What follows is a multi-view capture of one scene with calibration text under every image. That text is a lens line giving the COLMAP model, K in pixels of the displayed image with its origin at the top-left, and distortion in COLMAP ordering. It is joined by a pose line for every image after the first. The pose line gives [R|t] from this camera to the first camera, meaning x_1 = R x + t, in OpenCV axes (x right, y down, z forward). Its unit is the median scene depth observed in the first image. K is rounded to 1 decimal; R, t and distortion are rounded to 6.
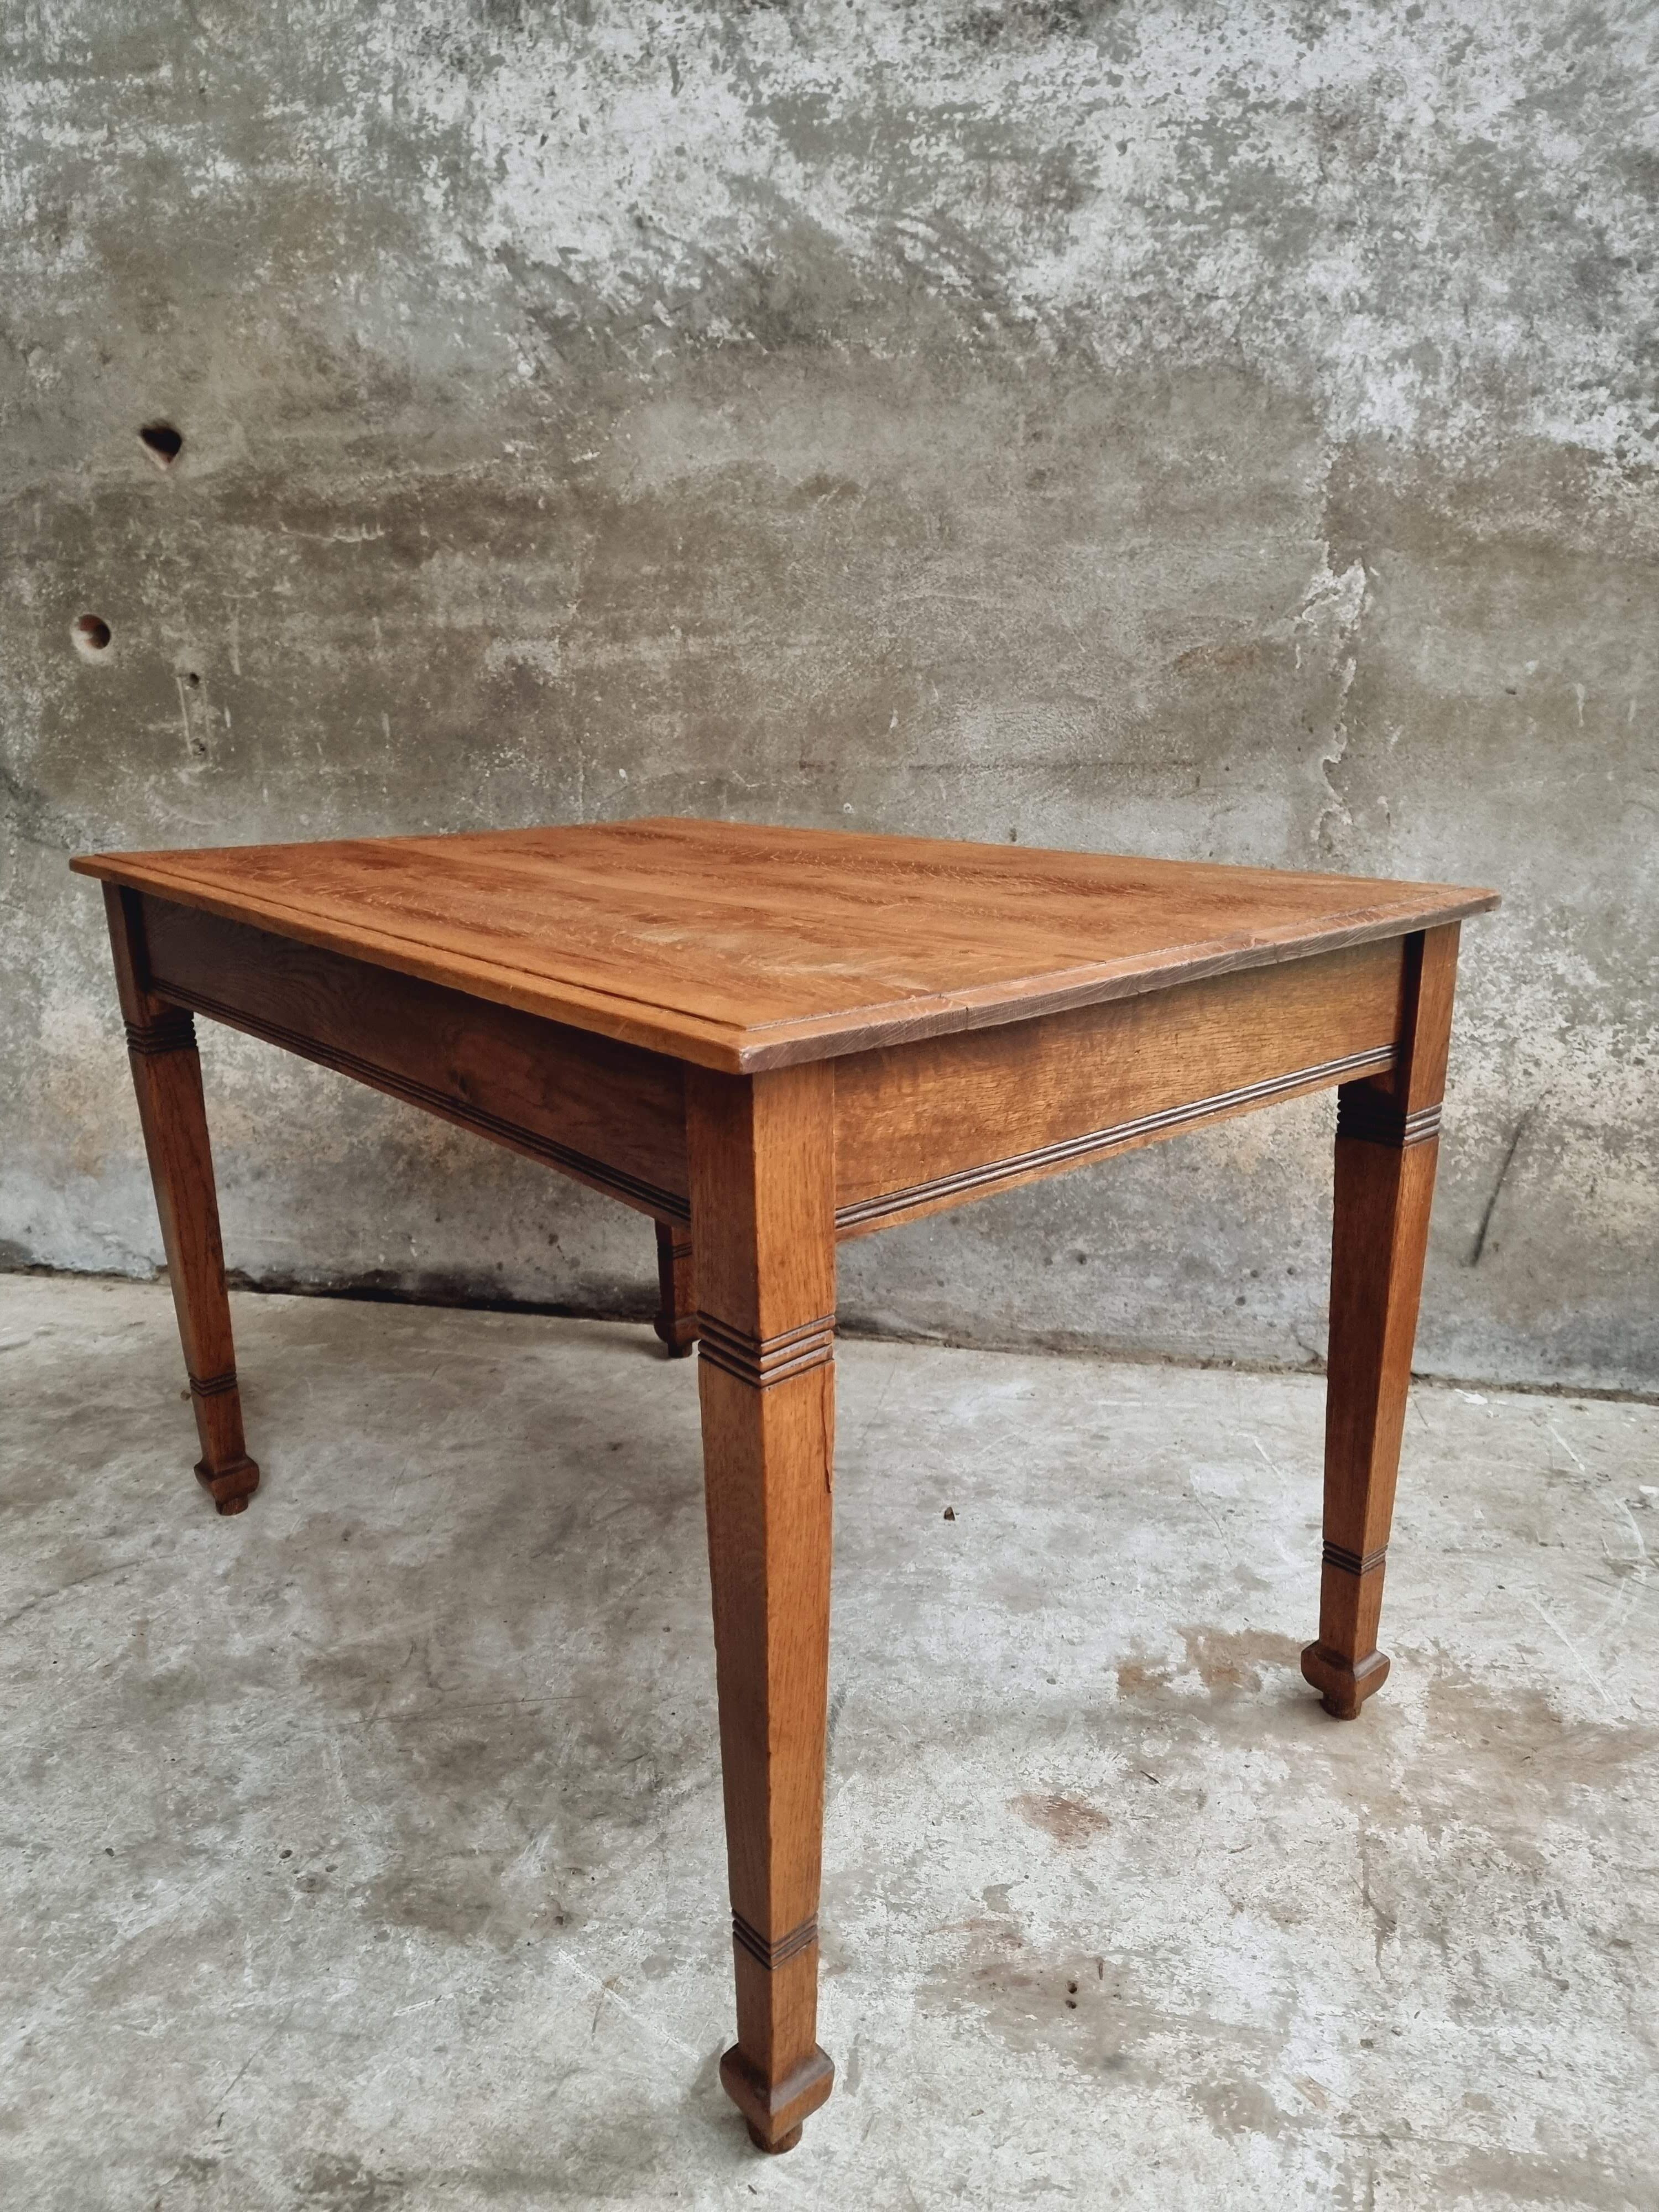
lens RADIAL K [[1545.1, 0, 809.2], [0, 1545.1, 1095.2], [0, 0, 1]] dist [0.075592, -0.071289]
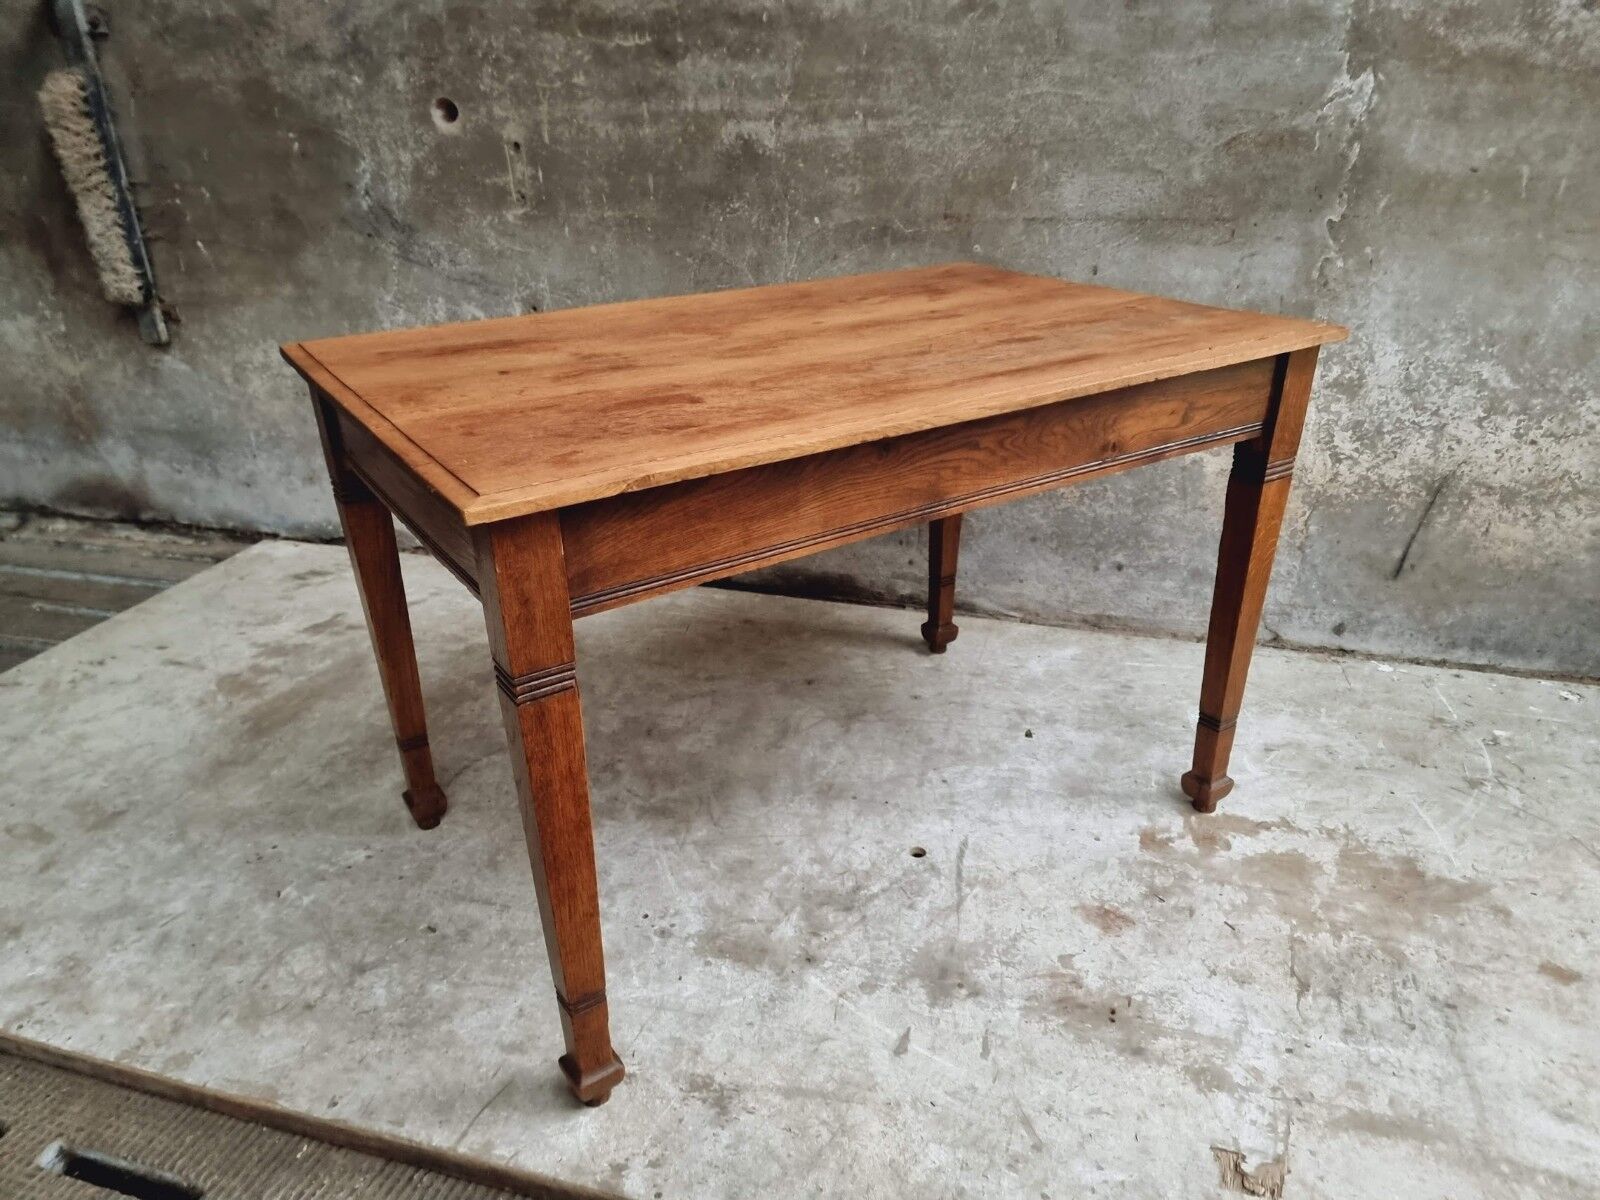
lens RADIAL K [[1124.1, 0, 805.6], [0, 1124.1, 617.8], [0, 0, 1]] dist [0.063452, -0.048792]
pose [[0.997588, 0.029214, -0.062961, -0.060377], [-0.017128, 0.982671, 0.184566, -0.045648], [0.067262, -0.183043, 0.980801, -0.094165]]
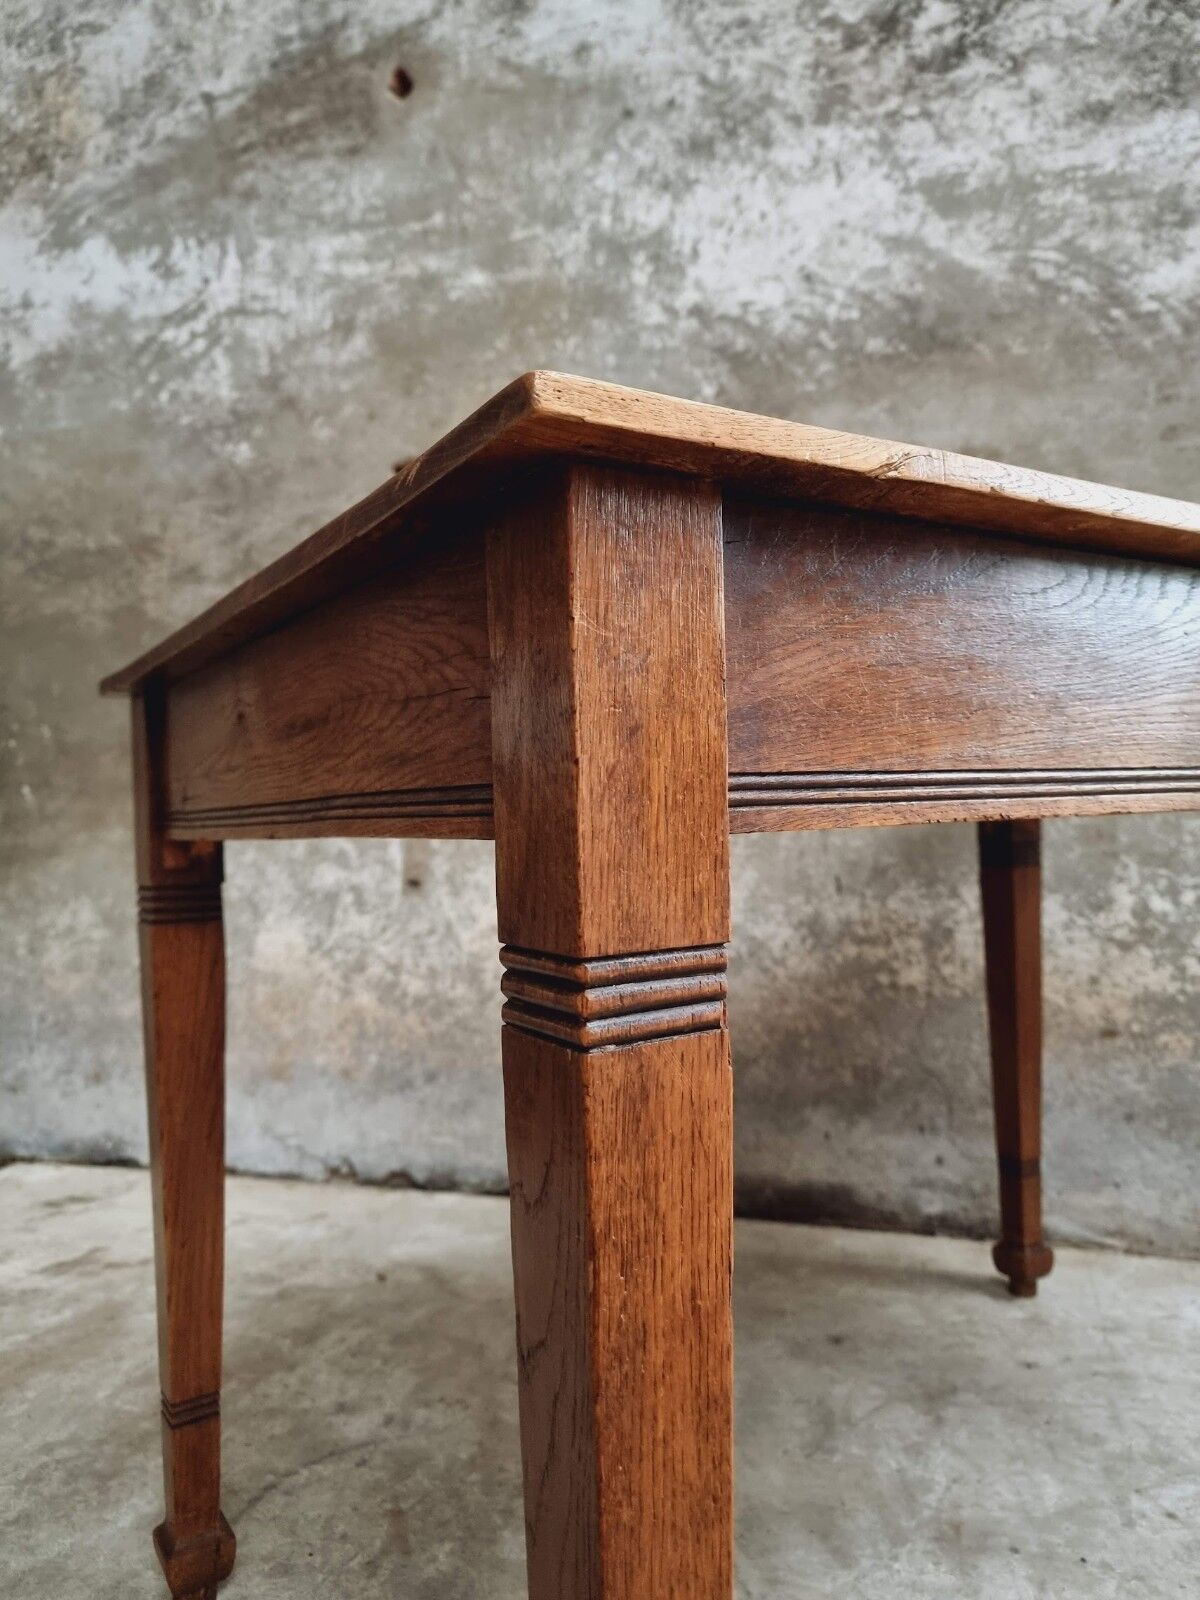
lens RADIAL K [[1132.3, 0, 587.5], [0, 1132.3, 787.9], [0, 0, 1]] dist [0.052846, -0.059916]
pose [[0.995876, -0.014103, -0.089618, -0.211977], [-0.012445, 0.957265, -0.288944, 0.108738], [0.089863, 0.288868, 0.953142, 0.229263]]
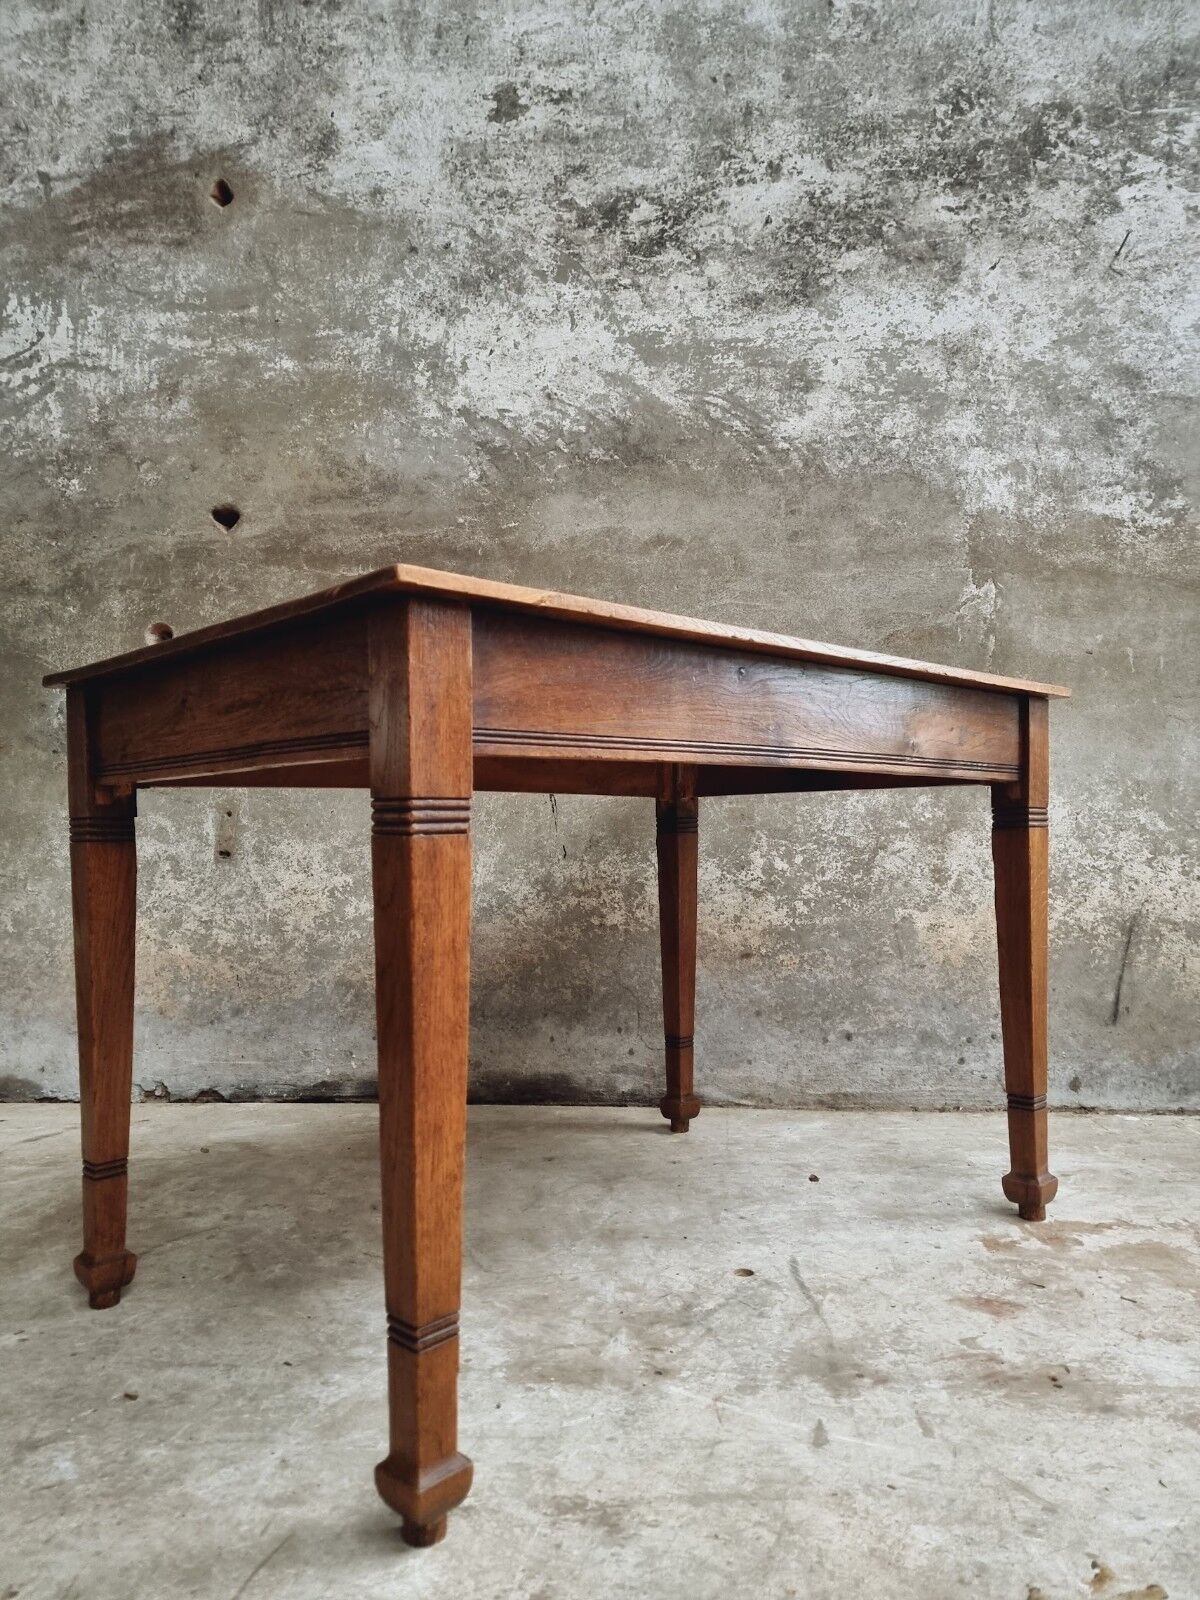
lens RADIAL K [[1115.0, 0, 587.9], [0, 1115.0, 809.5], [0, 0, 1]] dist [0.080130, -0.071613]
pose [[0.992680, 0.003822, 0.120713, -0.214466], [0.031420, 0.956911, -0.288676, 0.221886], [-0.116615, 0.290356, 0.949787, -0.022685]]
